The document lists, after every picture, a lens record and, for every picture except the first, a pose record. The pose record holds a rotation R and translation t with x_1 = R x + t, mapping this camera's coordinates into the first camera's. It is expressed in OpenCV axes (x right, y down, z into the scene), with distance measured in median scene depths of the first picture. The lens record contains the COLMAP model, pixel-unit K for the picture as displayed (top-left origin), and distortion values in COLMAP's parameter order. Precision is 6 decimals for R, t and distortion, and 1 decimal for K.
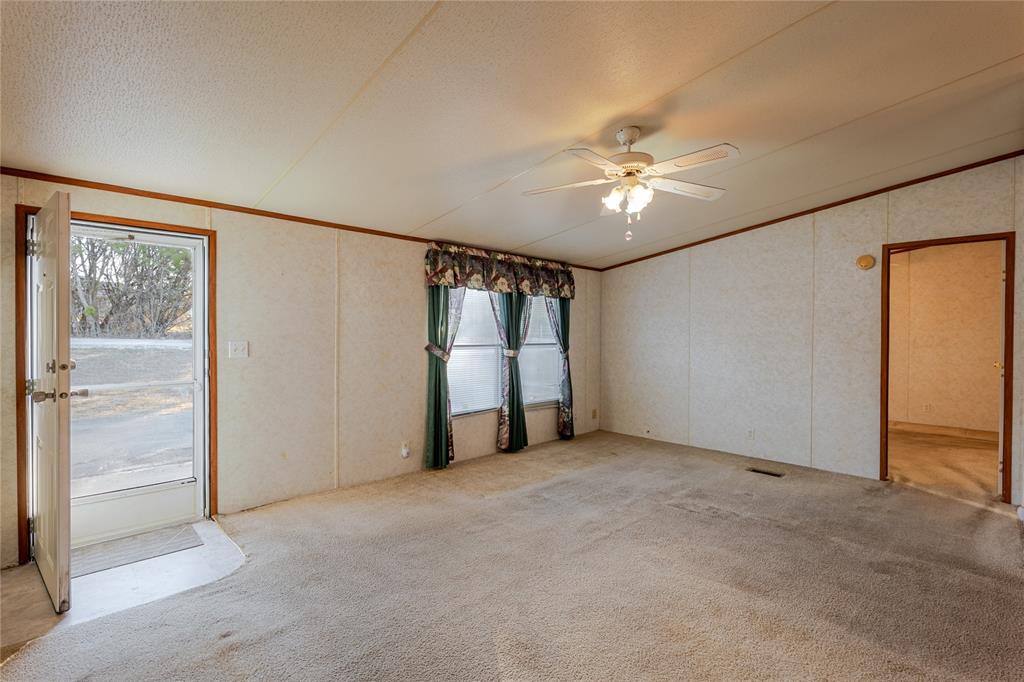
lens RADIAL K [[473.7, 0, 508.7], [0, 473.7, 337.0], [0, 0, 1]] dist [0.000888, 0.000537]
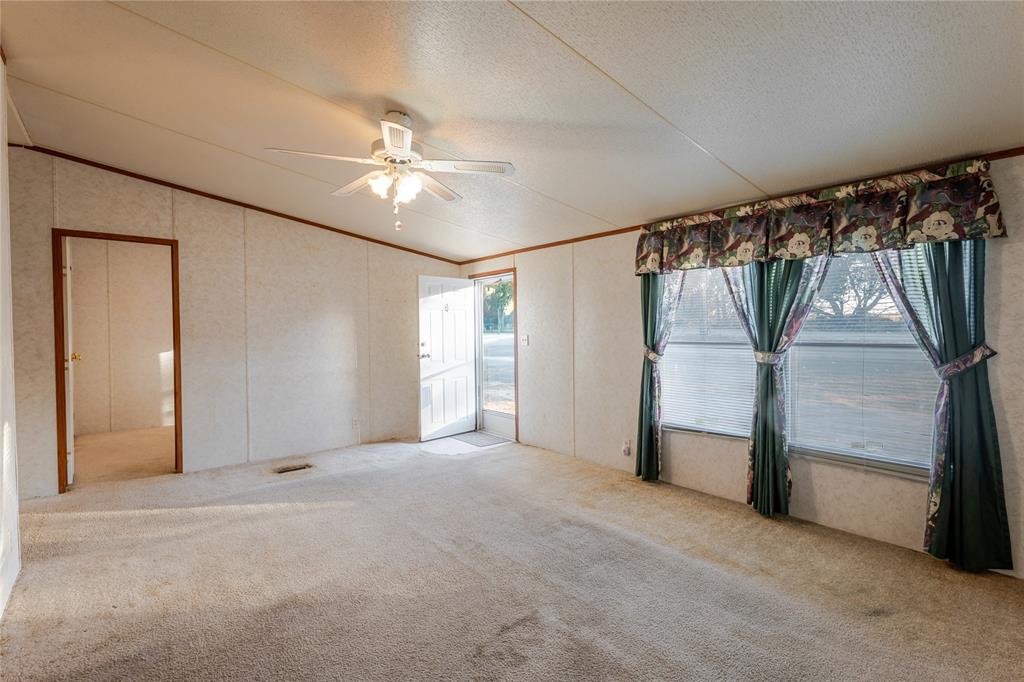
lens RADIAL K [[473.7, 0, 520.1], [0, 473.7, 338.7], [0, 0, 1]] dist [0.000888, 0.000537]
pose [[-0.058356, 0.013451, -0.998205, 0.723784], [0.001936, 0.999909, 0.013361, -0.000009], [0.998294, -0.001153, -0.058377, 0.787563]]
